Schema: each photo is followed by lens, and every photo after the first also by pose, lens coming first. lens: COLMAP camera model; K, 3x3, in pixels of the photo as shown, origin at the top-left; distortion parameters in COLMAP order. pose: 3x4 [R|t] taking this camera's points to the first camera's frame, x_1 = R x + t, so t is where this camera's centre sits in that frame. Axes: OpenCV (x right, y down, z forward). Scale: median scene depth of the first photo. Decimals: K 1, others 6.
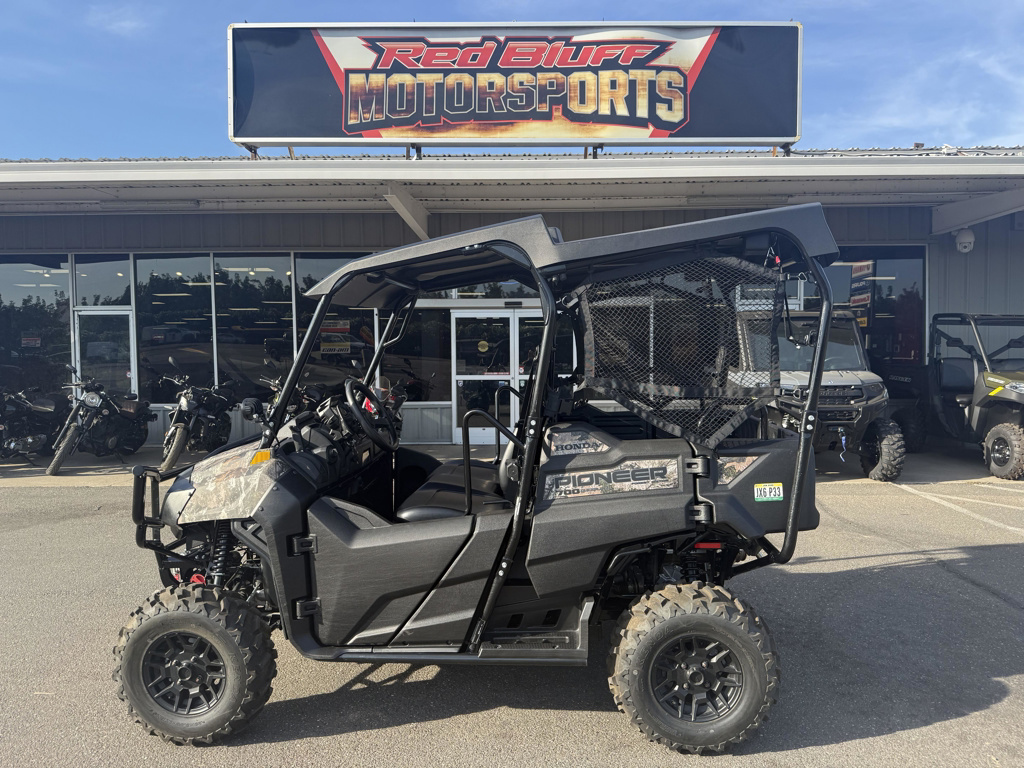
lens RADIAL K [[649.9, 0, 512.0], [0, 649.9, 384.0], [0, 0, 1]] dist [0.004133, 0.001379]
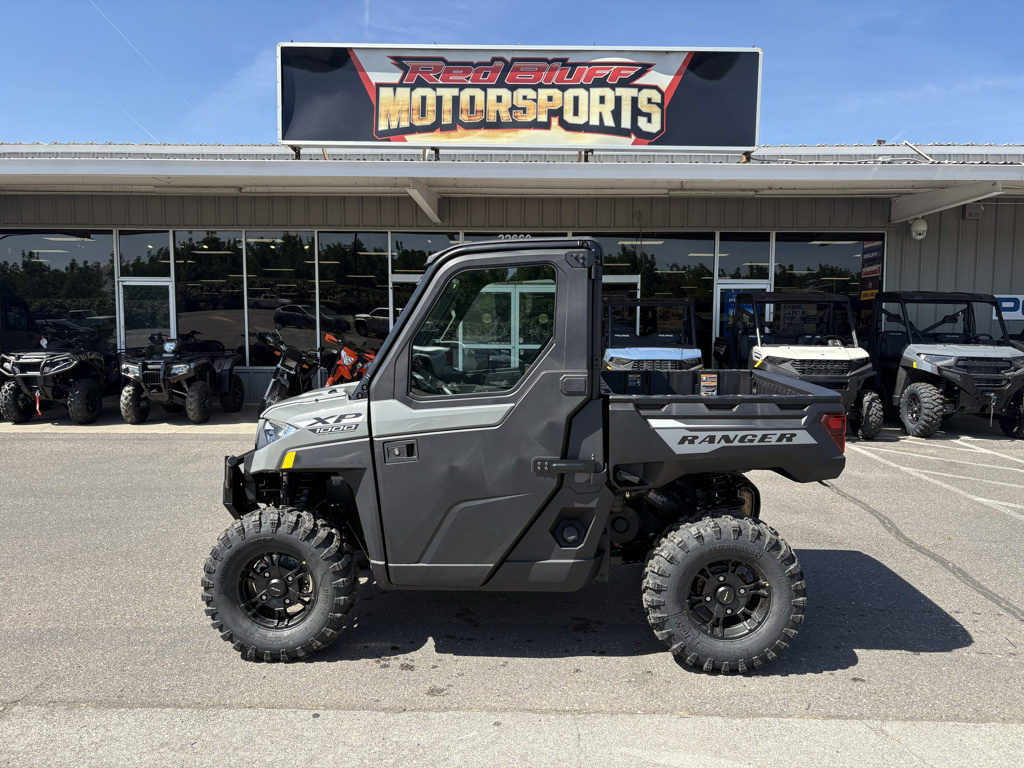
lens RADIAL K [[715.7, 0, 512.0], [0, 715.7, 384.0], [0, 0, 1]] dist [-0.003586, -0.000449]
pose [[0.999922, 0.012087, 0.003209, -0.006633], [-0.012206, 0.999121, 0.040091, 0.007700], [-0.002722, -0.040127, 0.999191, -0.323606]]
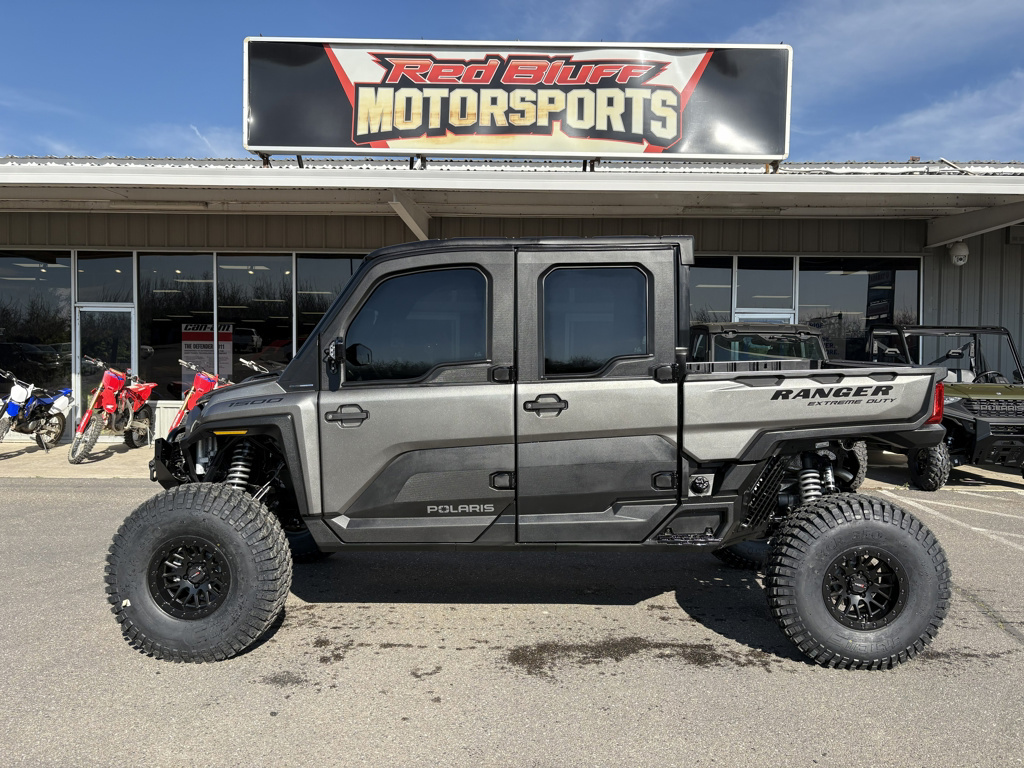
lens RADIAL K [[715.7, 0, 512.0], [0, 715.7, 384.0], [0, 0, 1]] dist [-0.003586, -0.000449]
pose [[0.999842, 0.017753, -0.001142, 0.006447], [-0.017766, 0.999763, -0.012577, 0.012182], [0.000918, 0.012595, 0.999920, -0.148404]]
